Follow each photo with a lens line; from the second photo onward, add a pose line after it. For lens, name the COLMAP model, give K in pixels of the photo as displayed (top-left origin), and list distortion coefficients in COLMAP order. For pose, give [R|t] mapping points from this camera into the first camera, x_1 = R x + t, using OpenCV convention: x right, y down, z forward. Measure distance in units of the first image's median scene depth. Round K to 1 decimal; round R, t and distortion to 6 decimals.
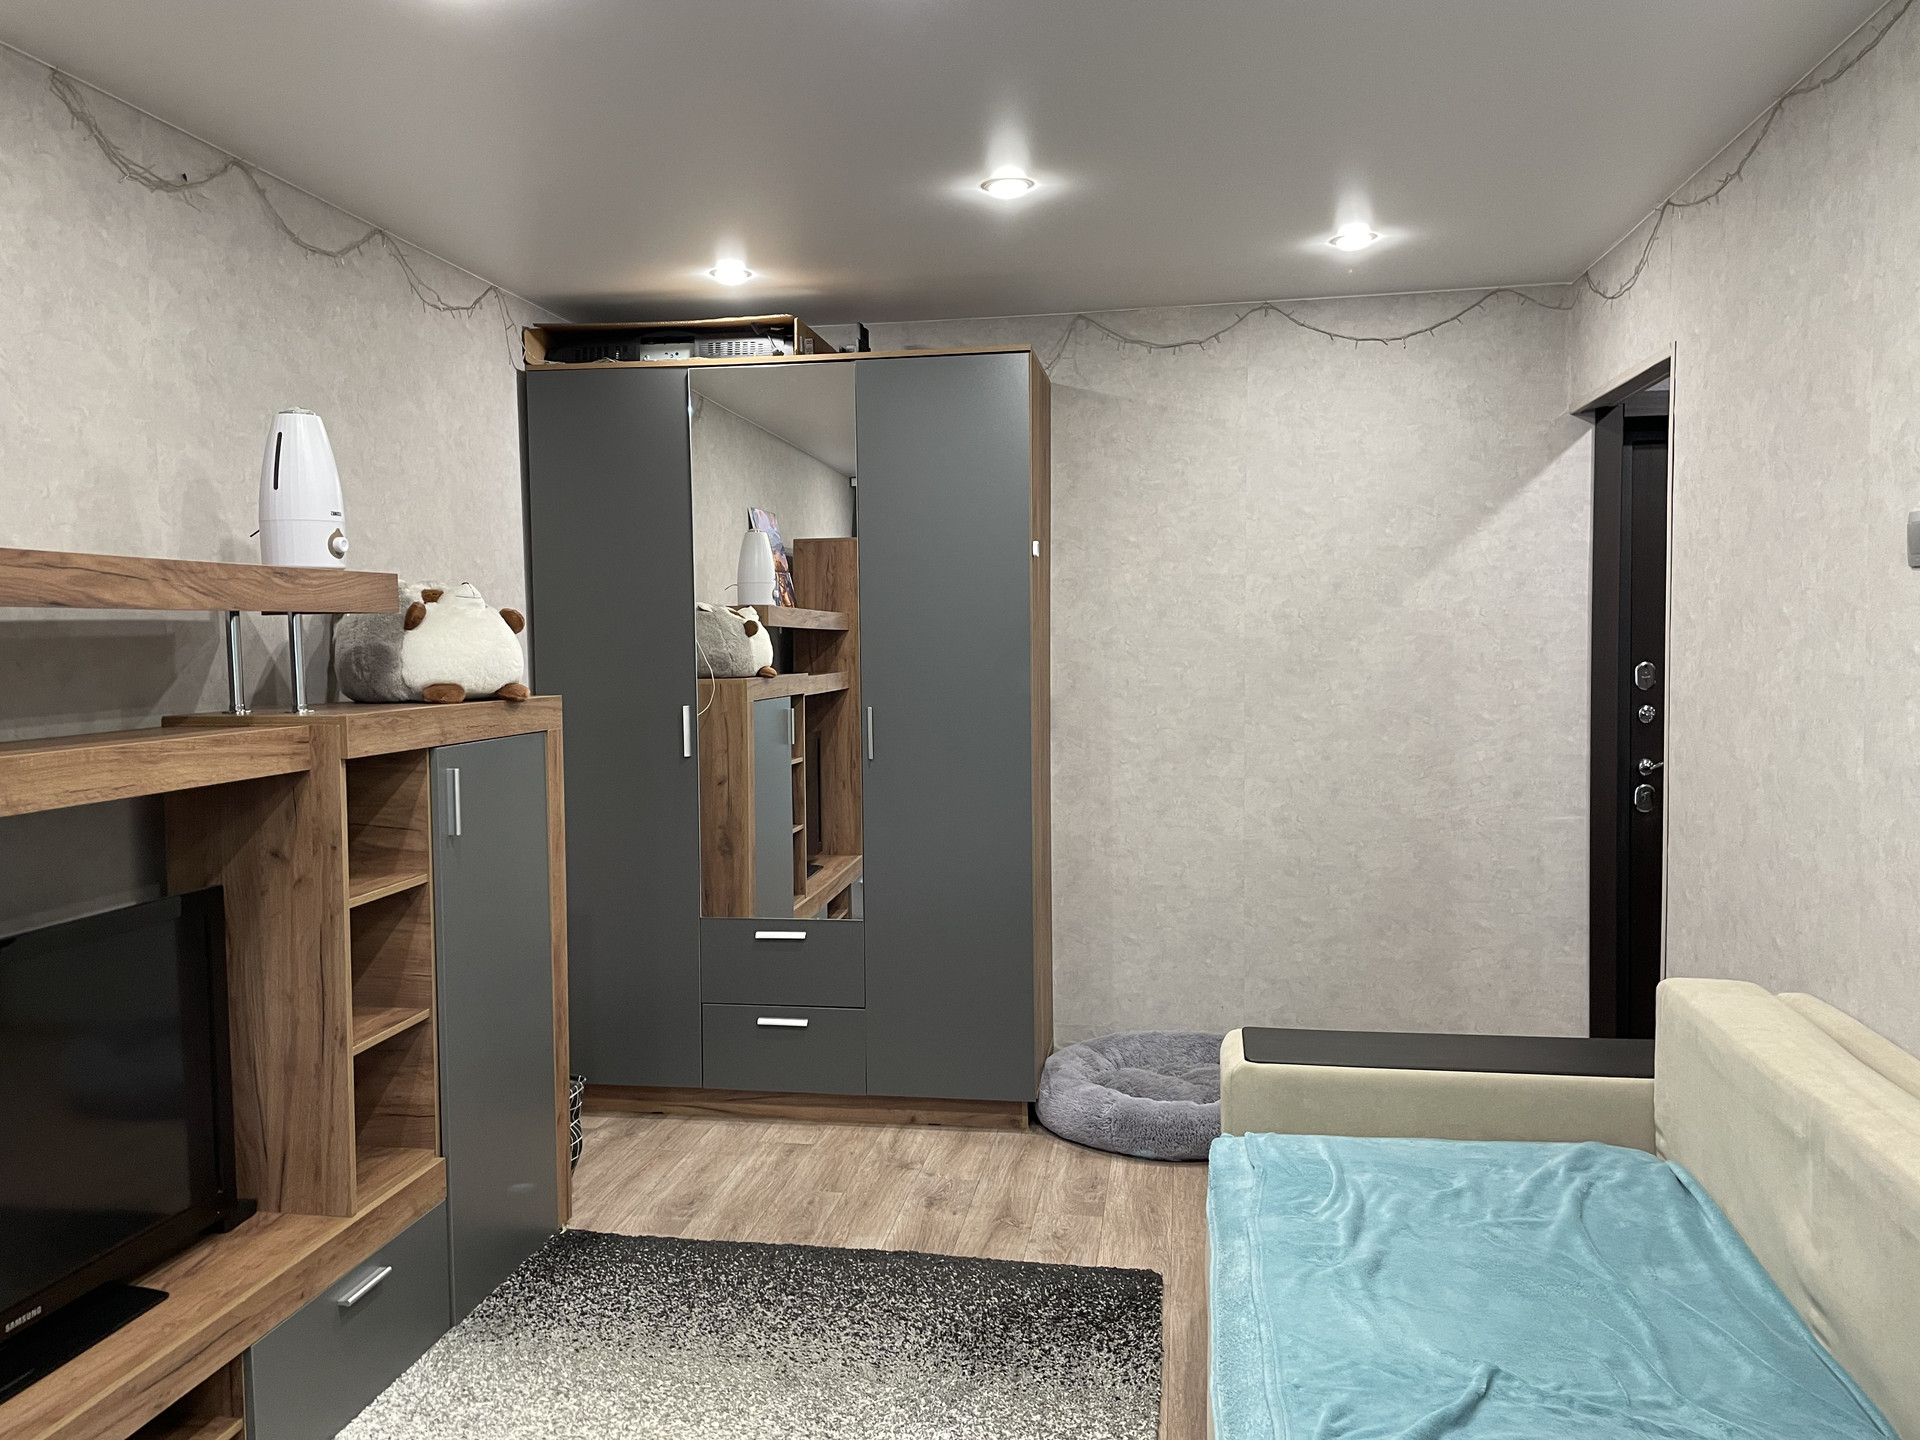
lens RADIAL K [[1445.3, 0, 945.0], [0, 1445.3, 722.1], [0, 0, 1]] dist [0.082719, -0.108622]
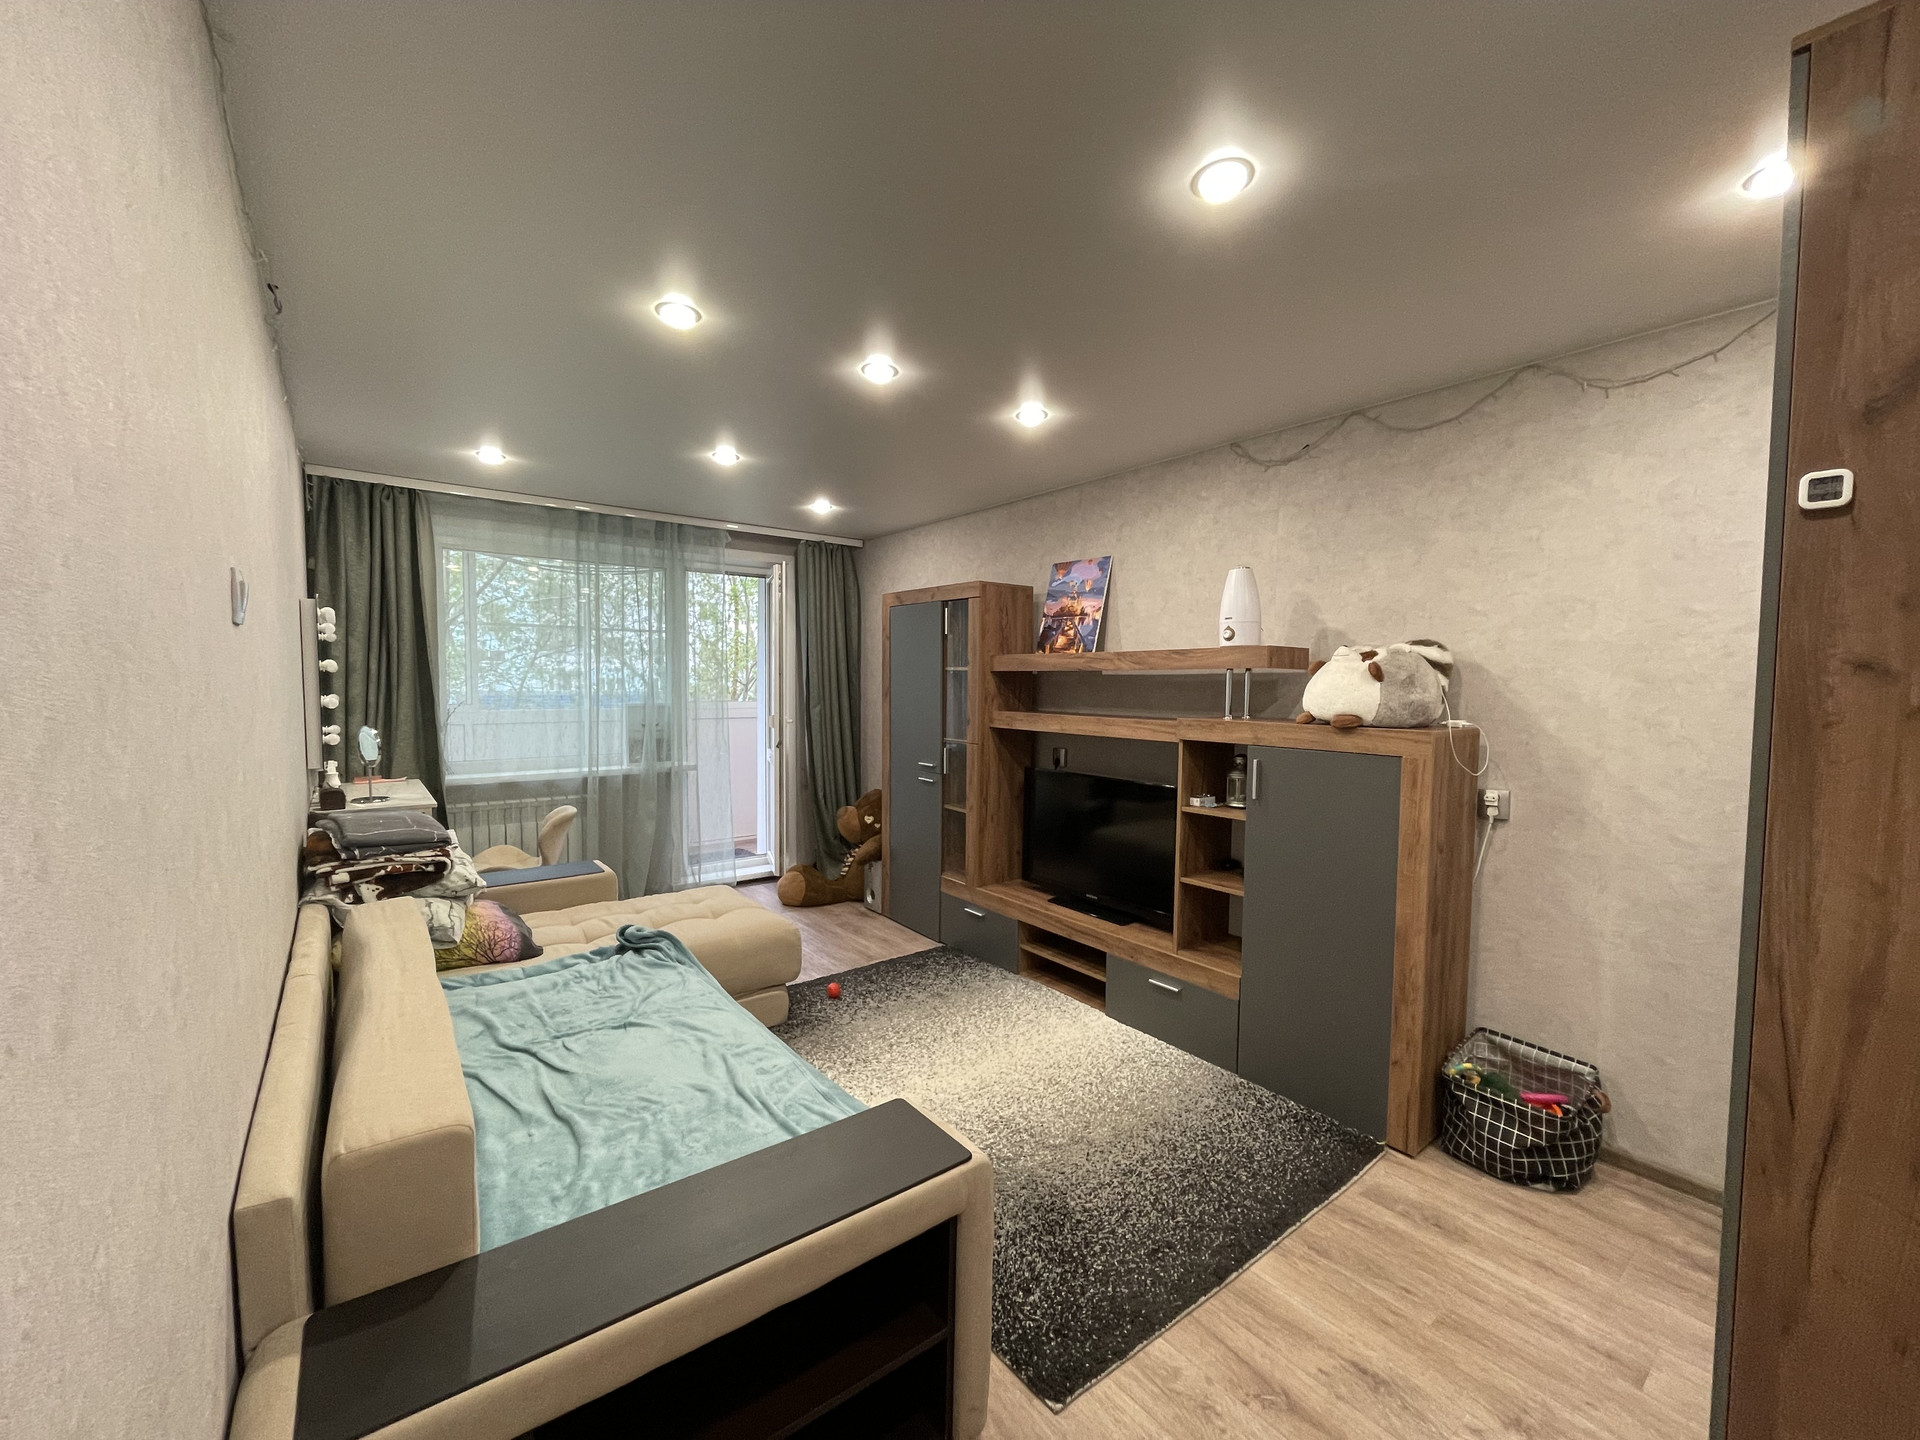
lens RADIAL K [[778.6, 0, 960.0], [0, 778.6, 720.0], [0, 0, 1]] dist [-0.006571, 0.000260]
pose [[-0.672229, 0.045396, -0.738951, 0.576318], [-0.042359, 0.994125, 0.099605, -0.091791], [0.739131, 0.098258, -0.666356, 1.381586]]
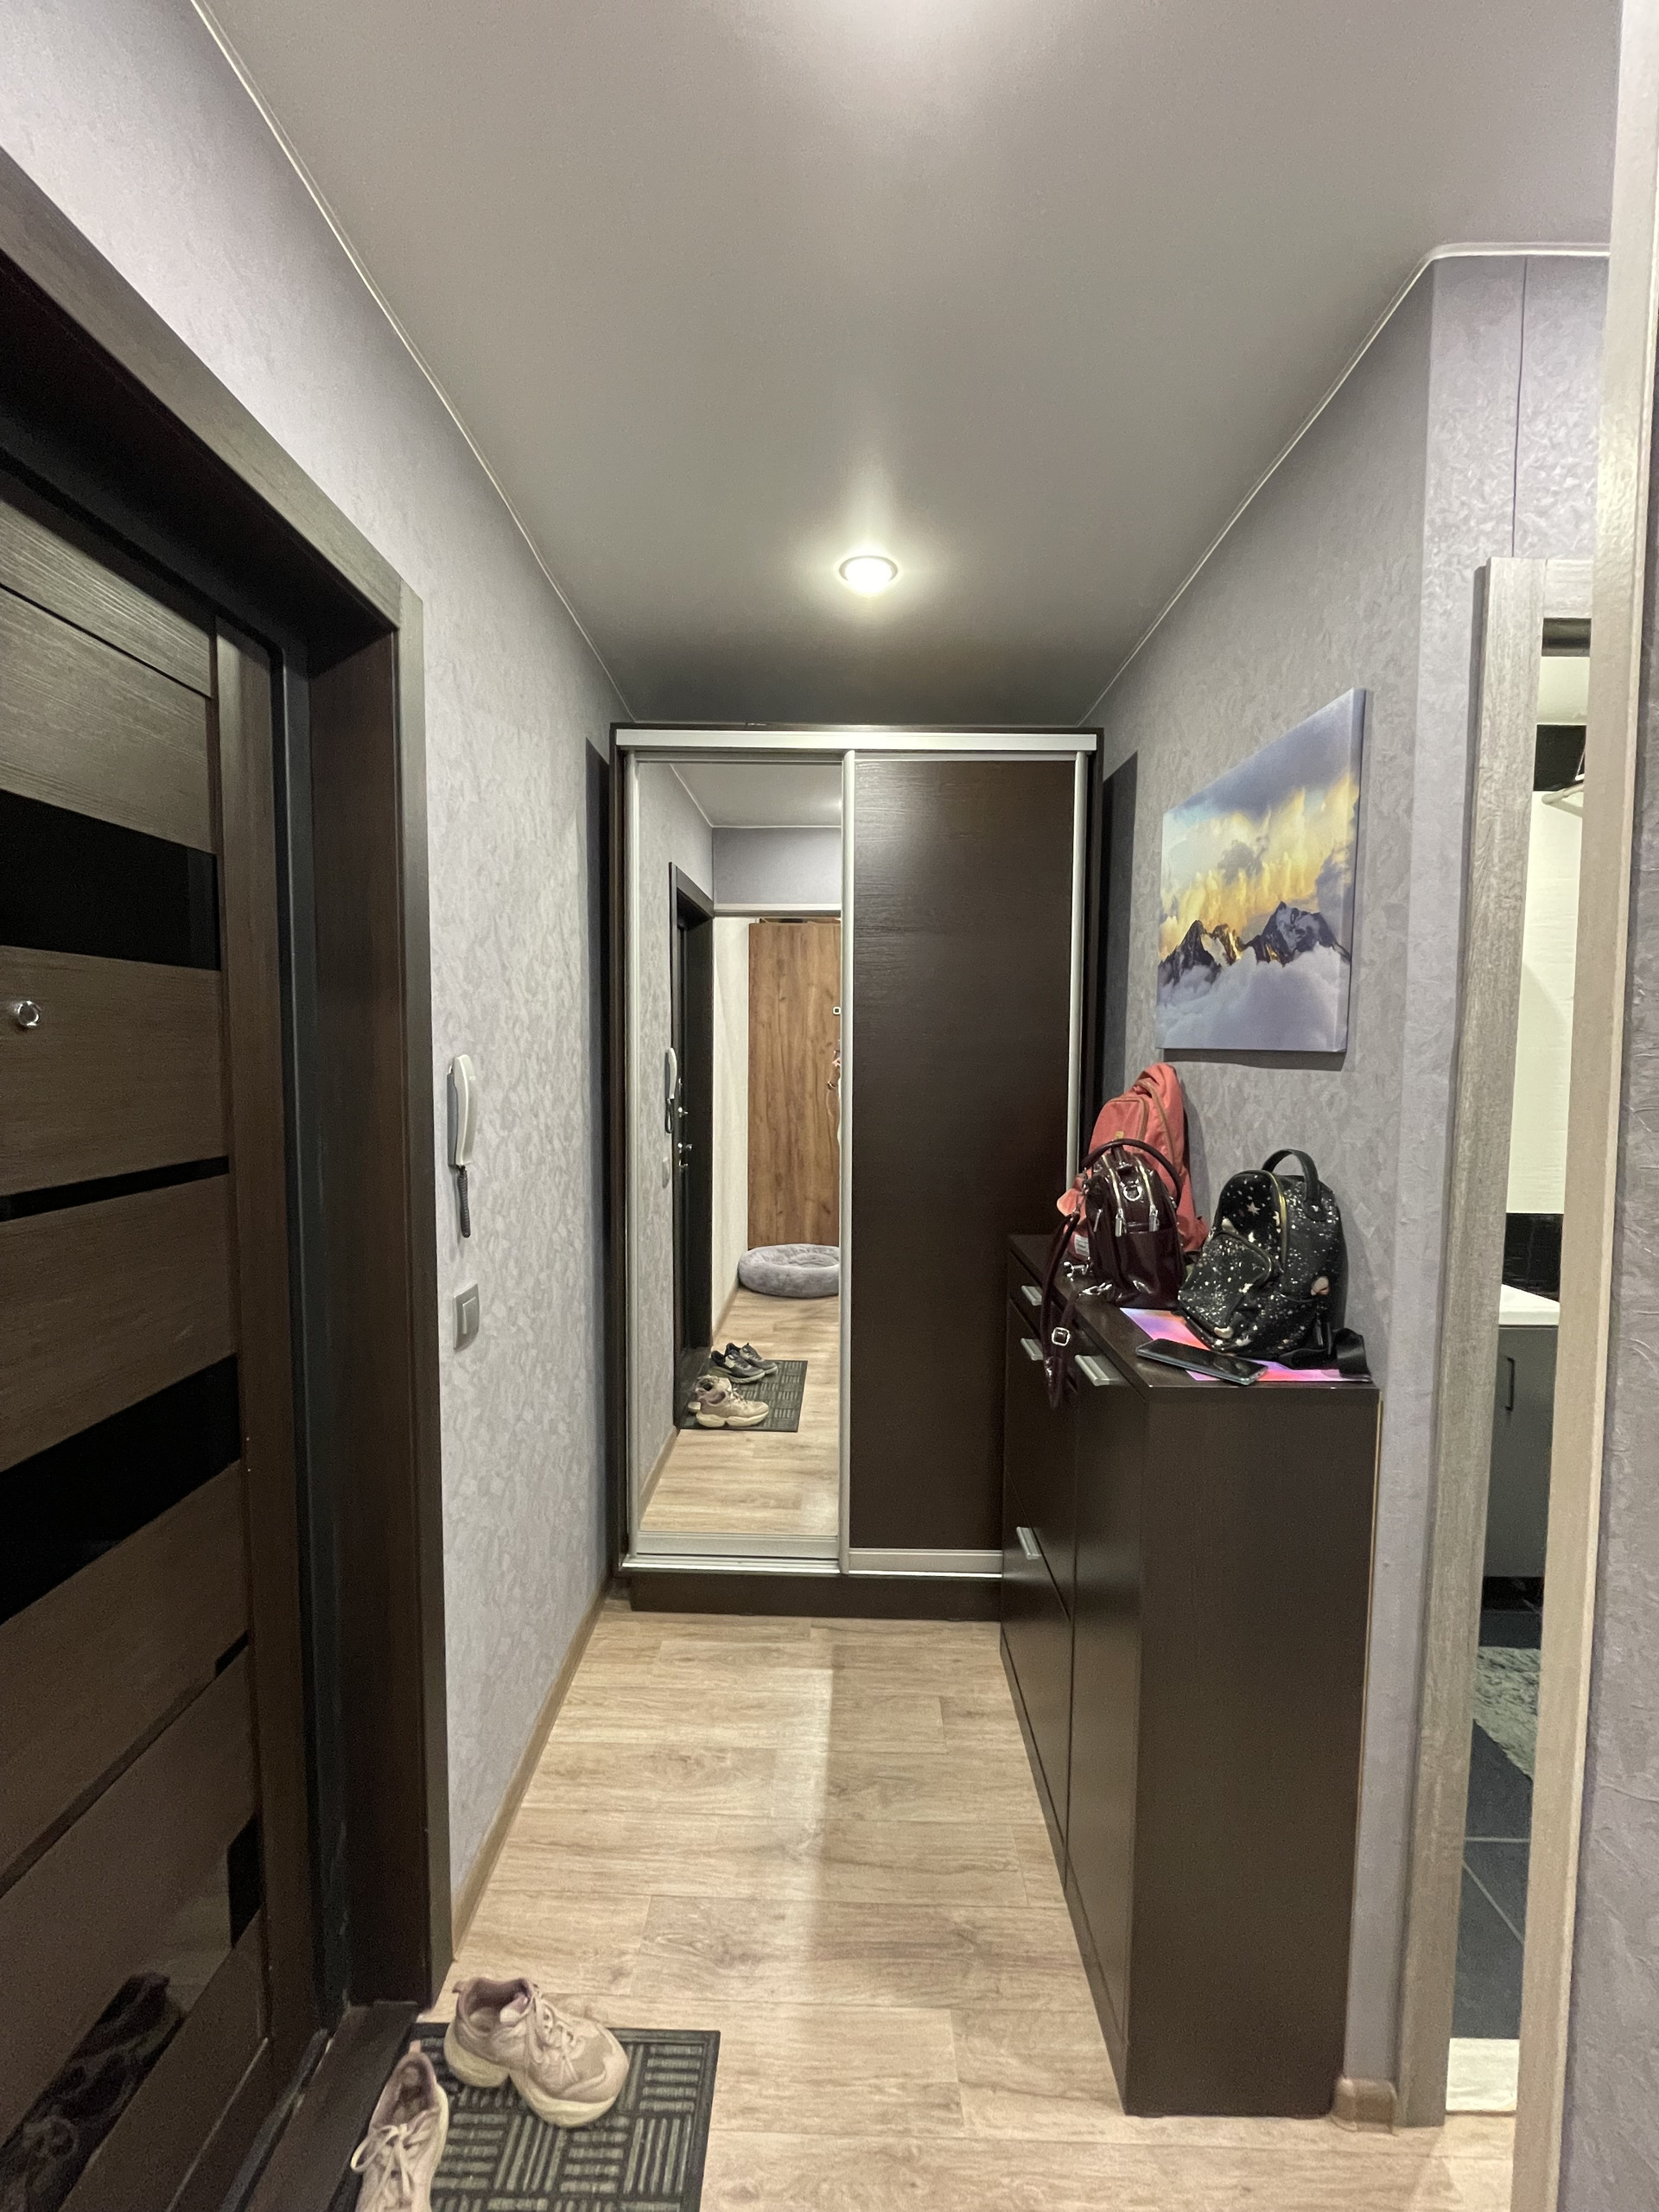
lens RADIAL K [[897.0, 0, 826.9], [0, 897.0, 1104.7], [0, 0, 1]] dist [-0.006571, 0.000260]
pose [[-0.137415, -0.054046, 0.989038, -0.485846], [0.046323, 0.997067, 0.060921, -0.082377], [-0.989430, 0.054186, -0.134509, 1.265454]]
